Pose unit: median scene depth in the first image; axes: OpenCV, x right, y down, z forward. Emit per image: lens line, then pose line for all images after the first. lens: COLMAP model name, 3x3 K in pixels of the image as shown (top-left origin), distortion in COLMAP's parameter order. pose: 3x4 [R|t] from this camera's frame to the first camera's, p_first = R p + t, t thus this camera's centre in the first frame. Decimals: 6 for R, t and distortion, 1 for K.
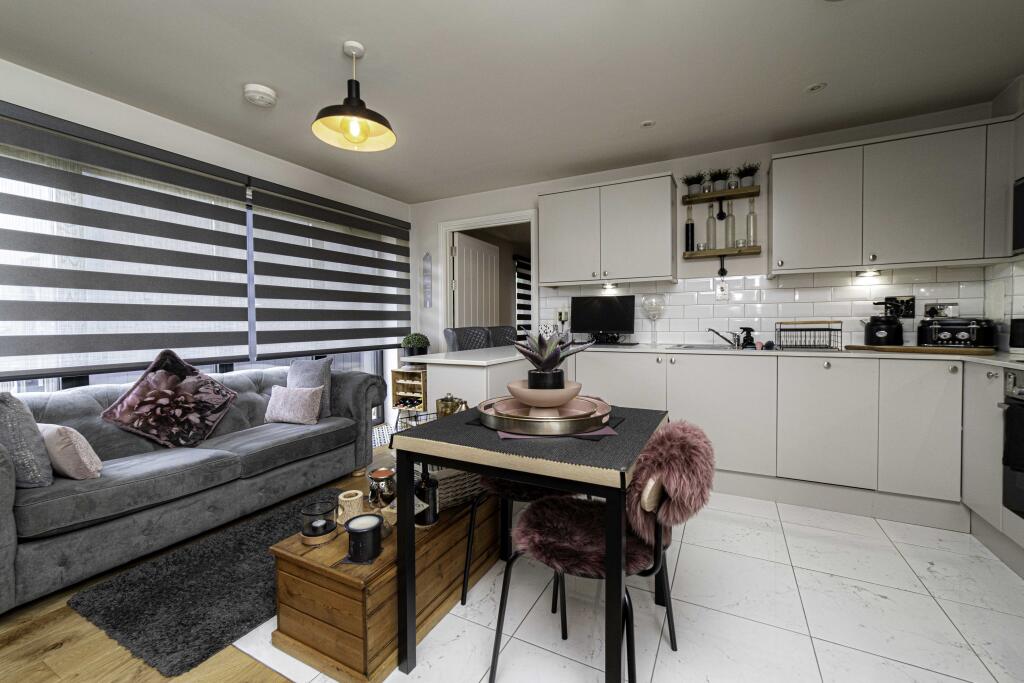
lens RADIAL K [[420.0, 0, 515.4], [0, 420.0, 334.9], [0, 0, 1]] dist [-0.000987, 0.001865]
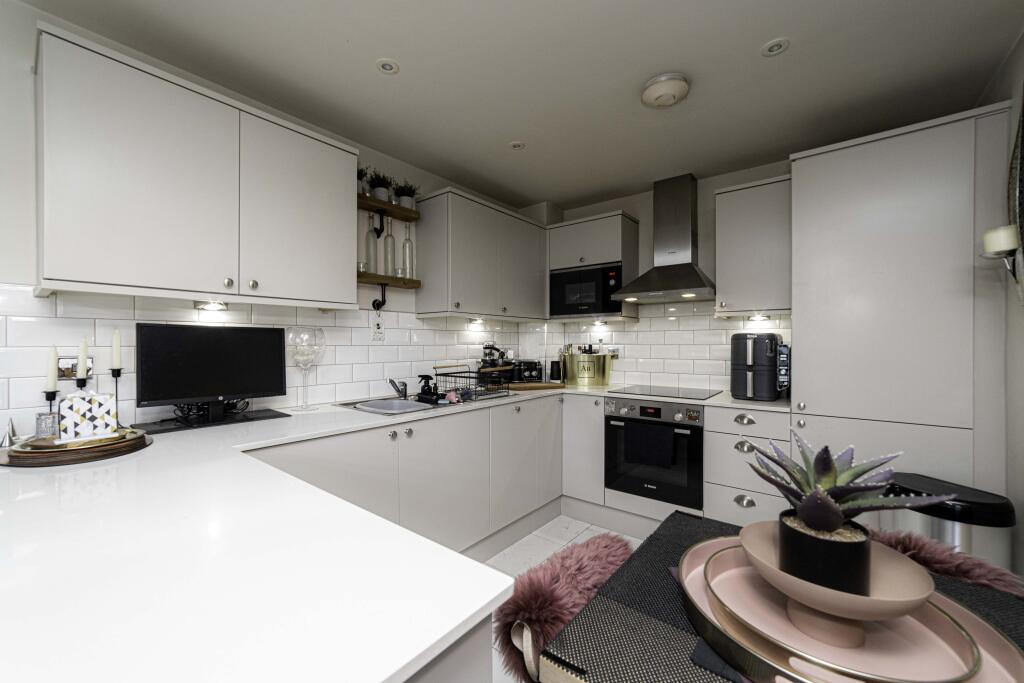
lens RADIAL K [[420.0, 0, 505.8], [0, 420.0, 344.8], [0, 0, 1]] dist [-0.000987, 0.001865]
pose [[0.208001, 0.004476, 0.978118, -0.193939], [0.024269, 0.999658, -0.009736, -0.052069], [-0.977827, 0.025763, 0.207821, 0.513712]]
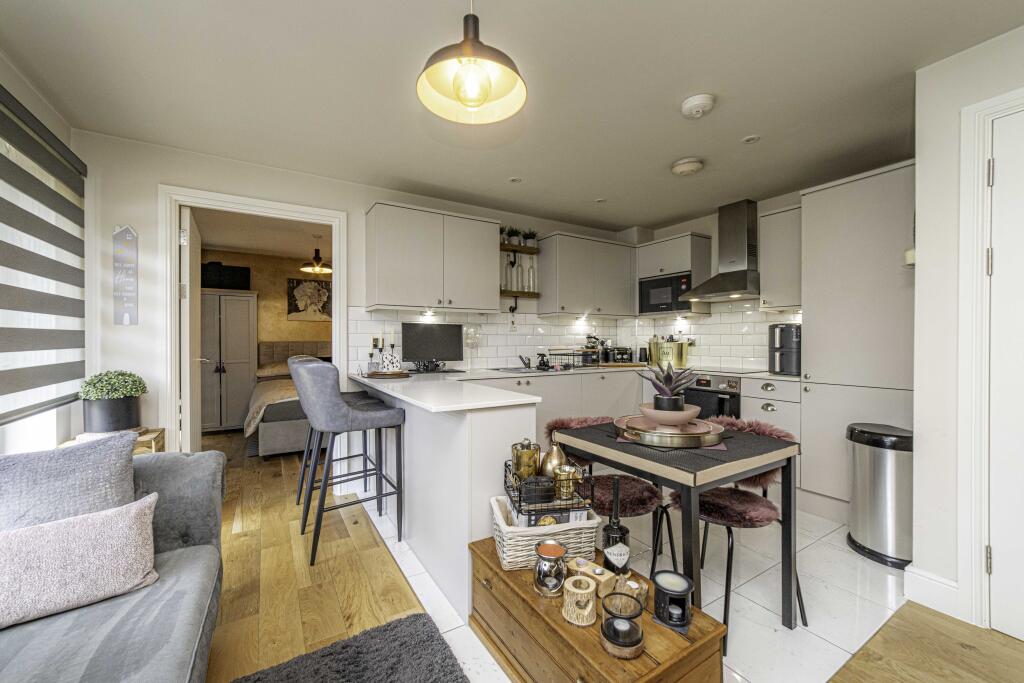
lens RADIAL K [[420.0, 0, 512.5], [0, 420.0, 344.9], [0, 0, 1]] dist [-0.000987, 0.001865]
pose [[0.507677, -0.000061, 0.861548, -0.500282], [0.020973, 0.999705, -0.012288, -0.024198], [-0.861292, 0.024307, 0.507528, 0.312139]]
